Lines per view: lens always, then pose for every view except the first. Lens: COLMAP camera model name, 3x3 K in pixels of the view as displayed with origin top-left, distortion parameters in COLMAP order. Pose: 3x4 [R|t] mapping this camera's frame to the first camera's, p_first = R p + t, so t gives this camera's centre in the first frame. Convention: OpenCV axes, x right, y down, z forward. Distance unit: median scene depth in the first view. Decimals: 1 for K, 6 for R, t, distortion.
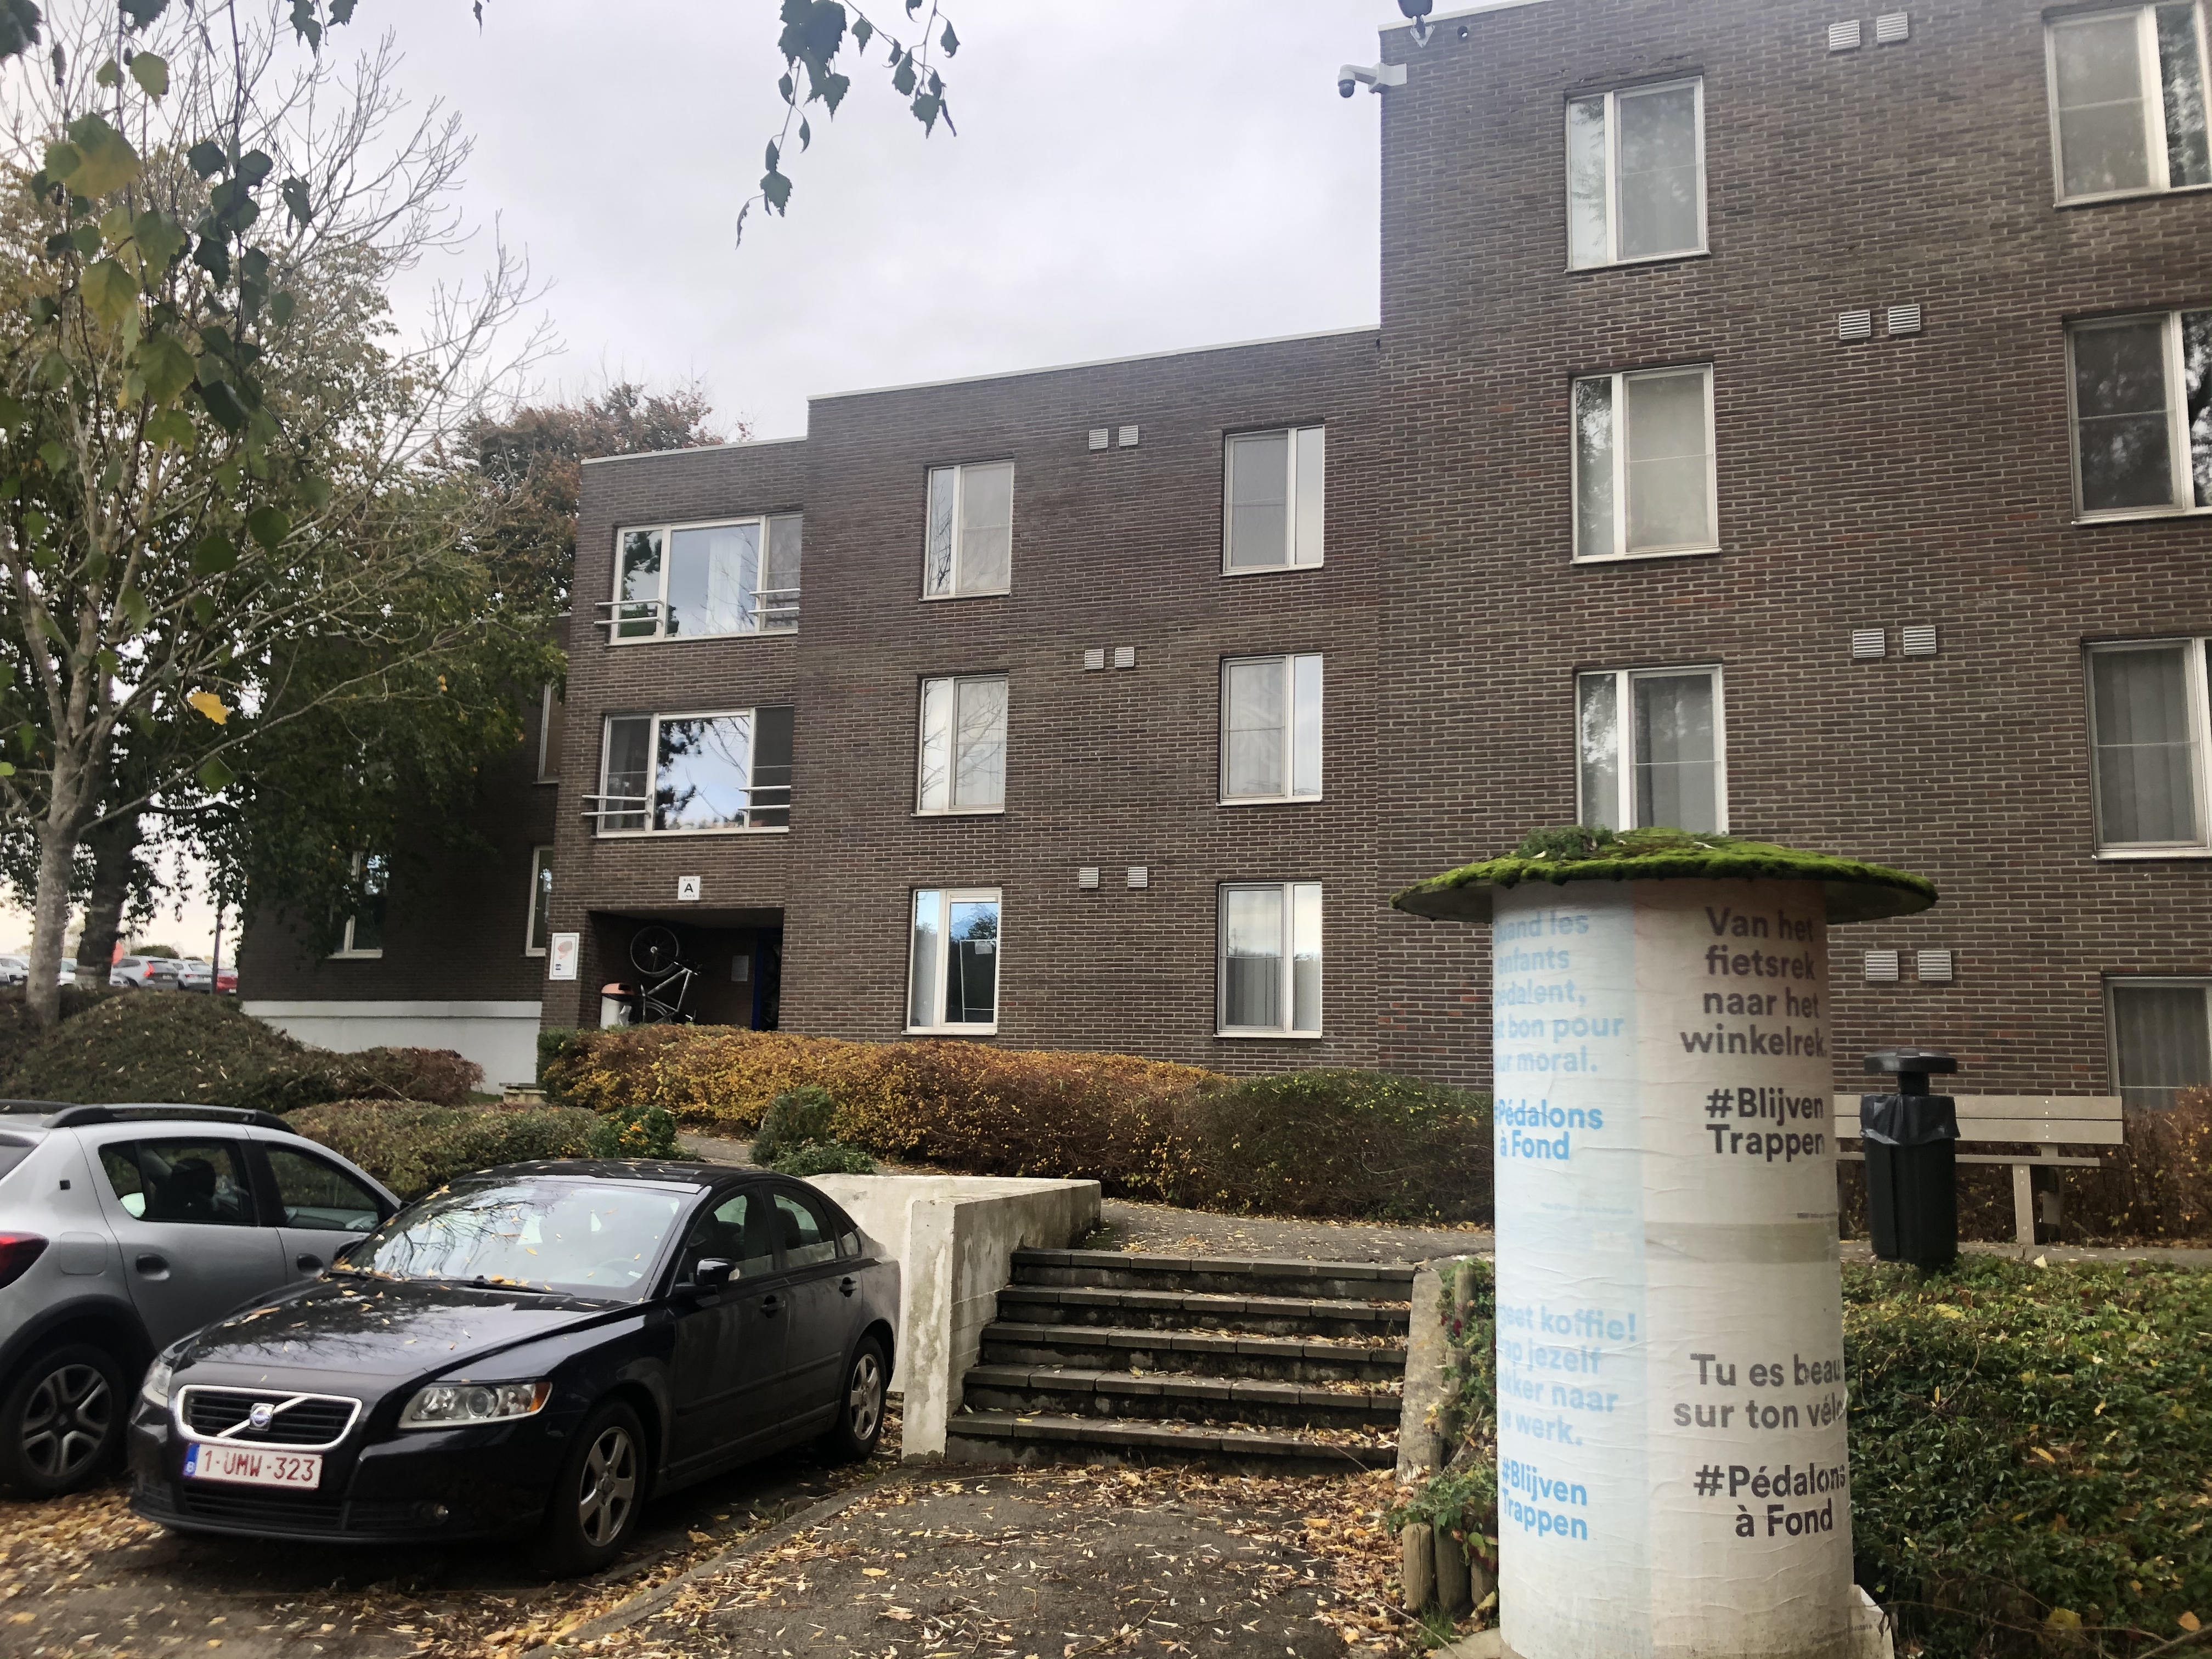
lens RADIAL K [[1789.3, 0, 1102.9], [0, 1789.3, 794.0], [0, 0, 1]] dist [0.086619, -0.160288]
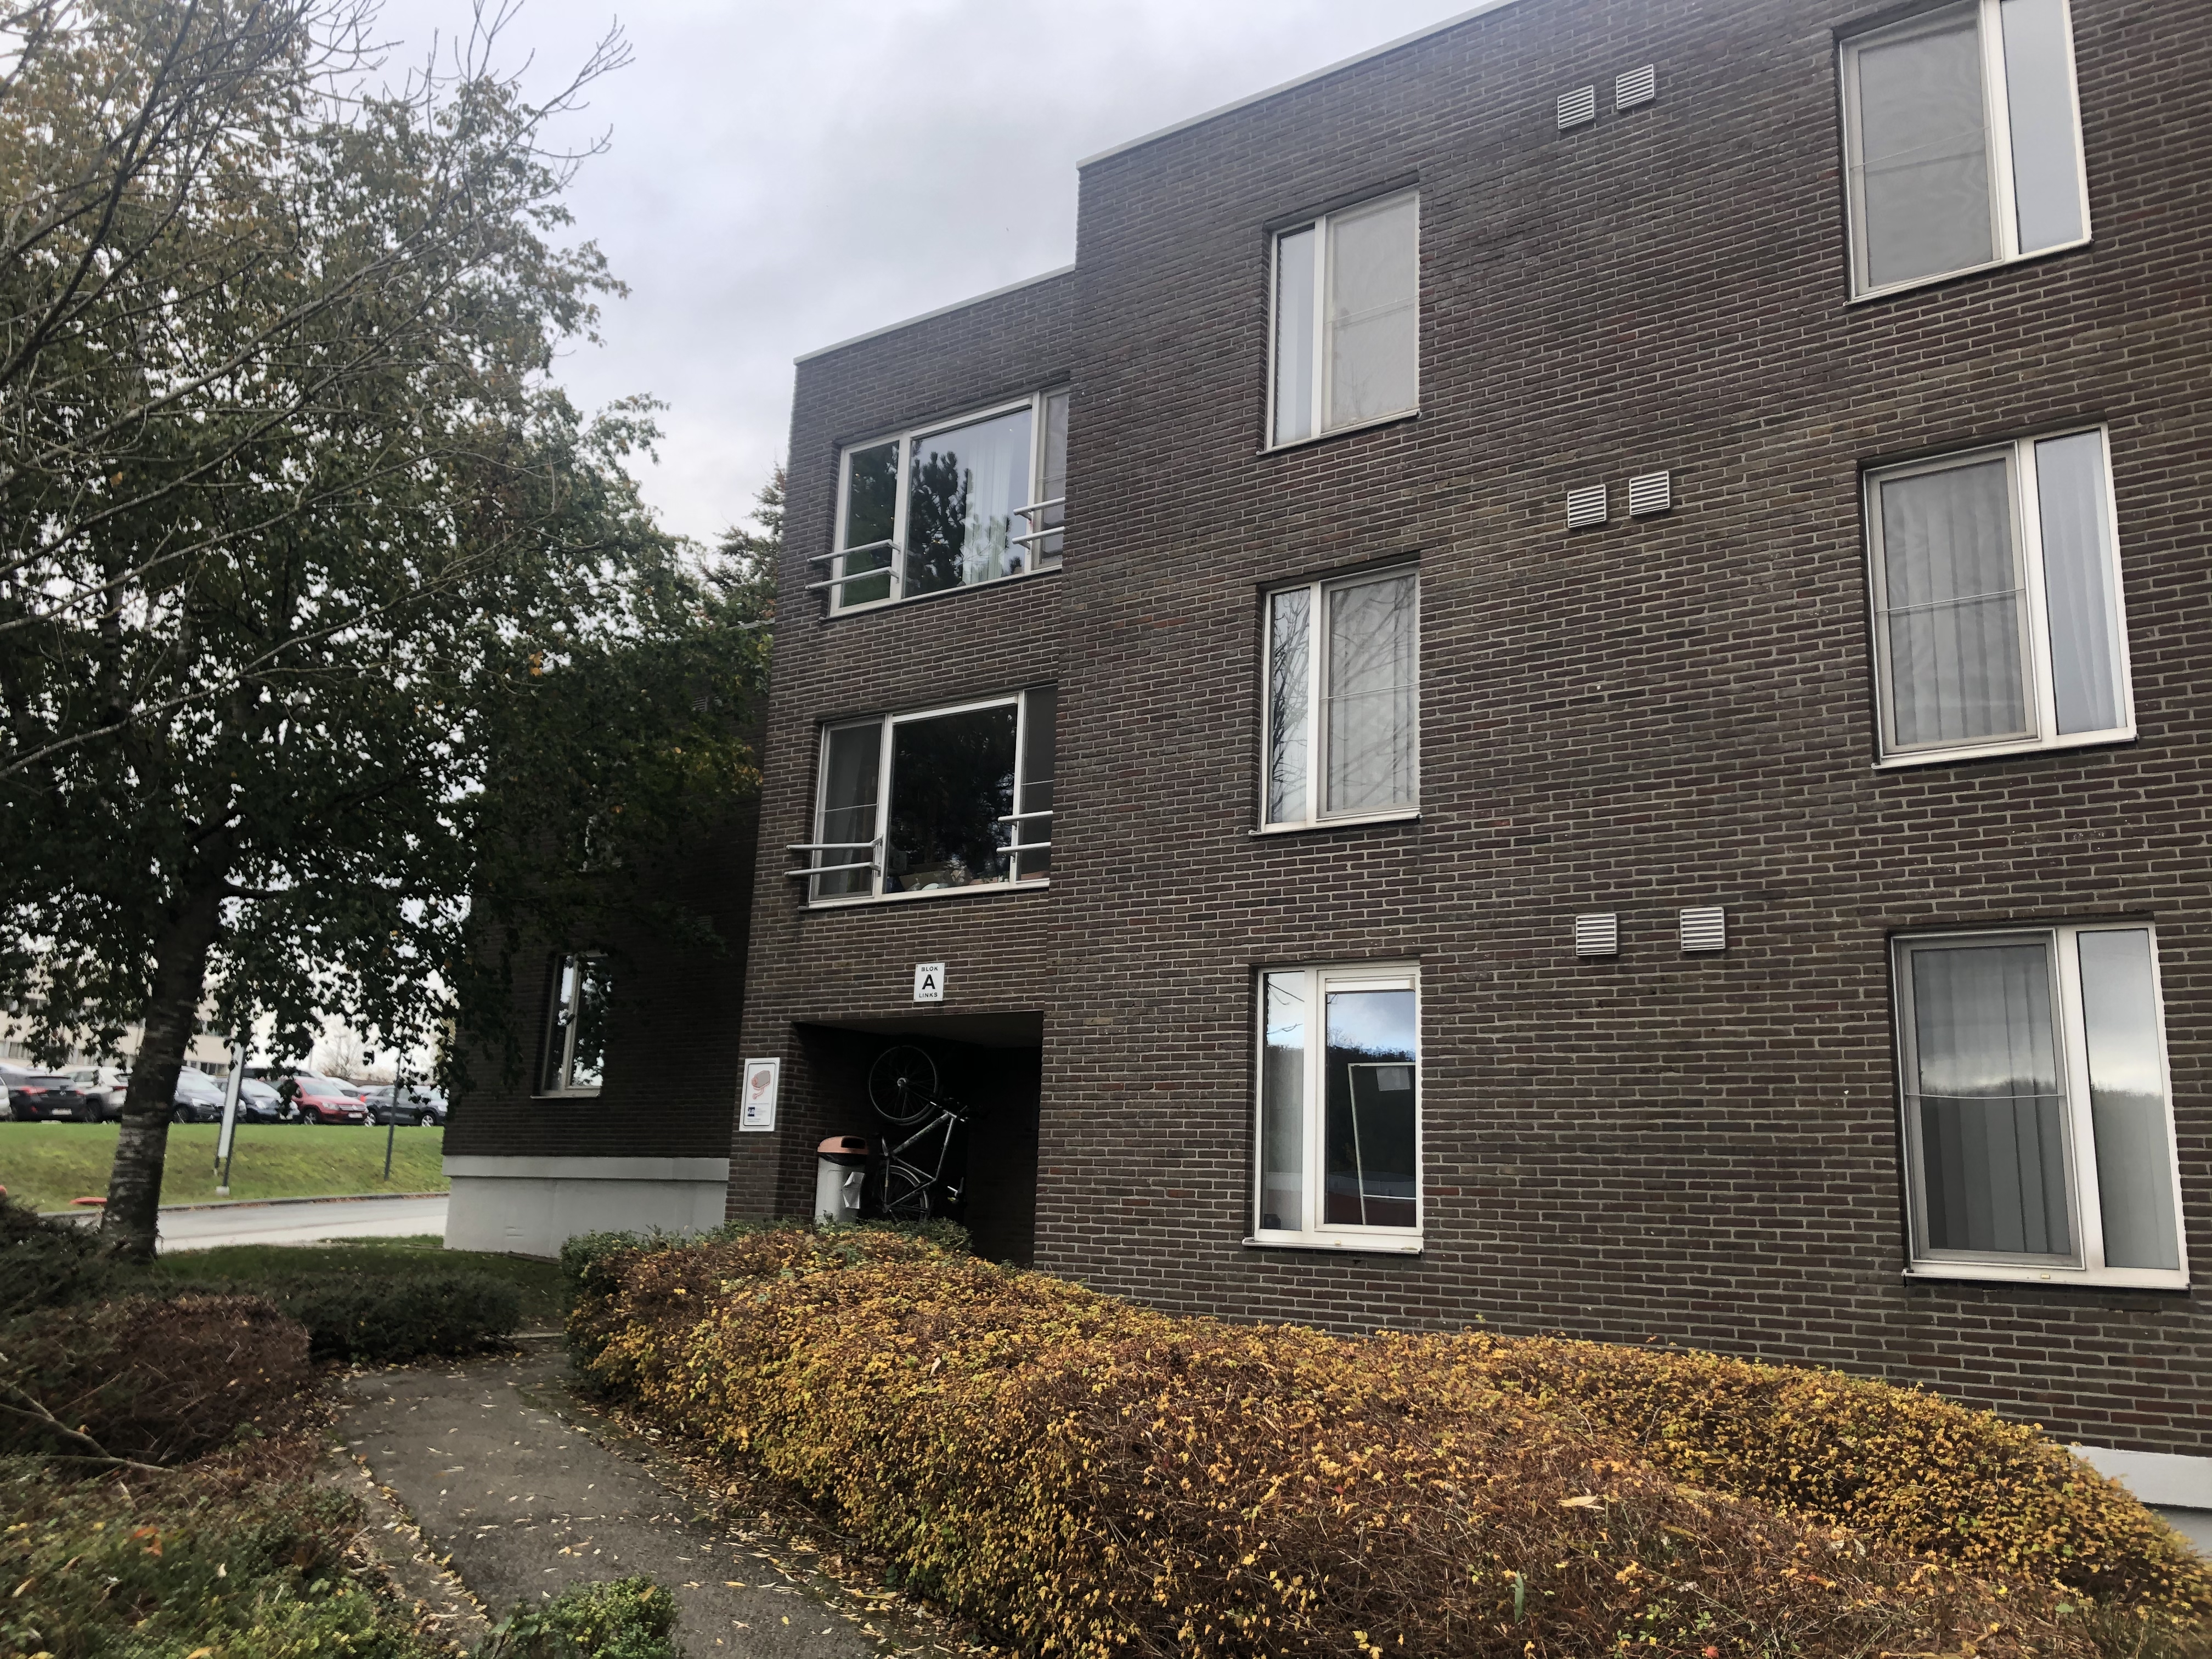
lens RADIAL K [[1789.3, 0, 1102.9], [0, 1789.3, 794.0], [0, 0, 1]] dist [0.086619, -0.160288]
pose [[0.961132, -0.050902, -0.271357, -0.001945], [0.032177, 0.996812, -0.073015, 0.037815], [0.274208, 0.061446, 0.959705, 0.457034]]
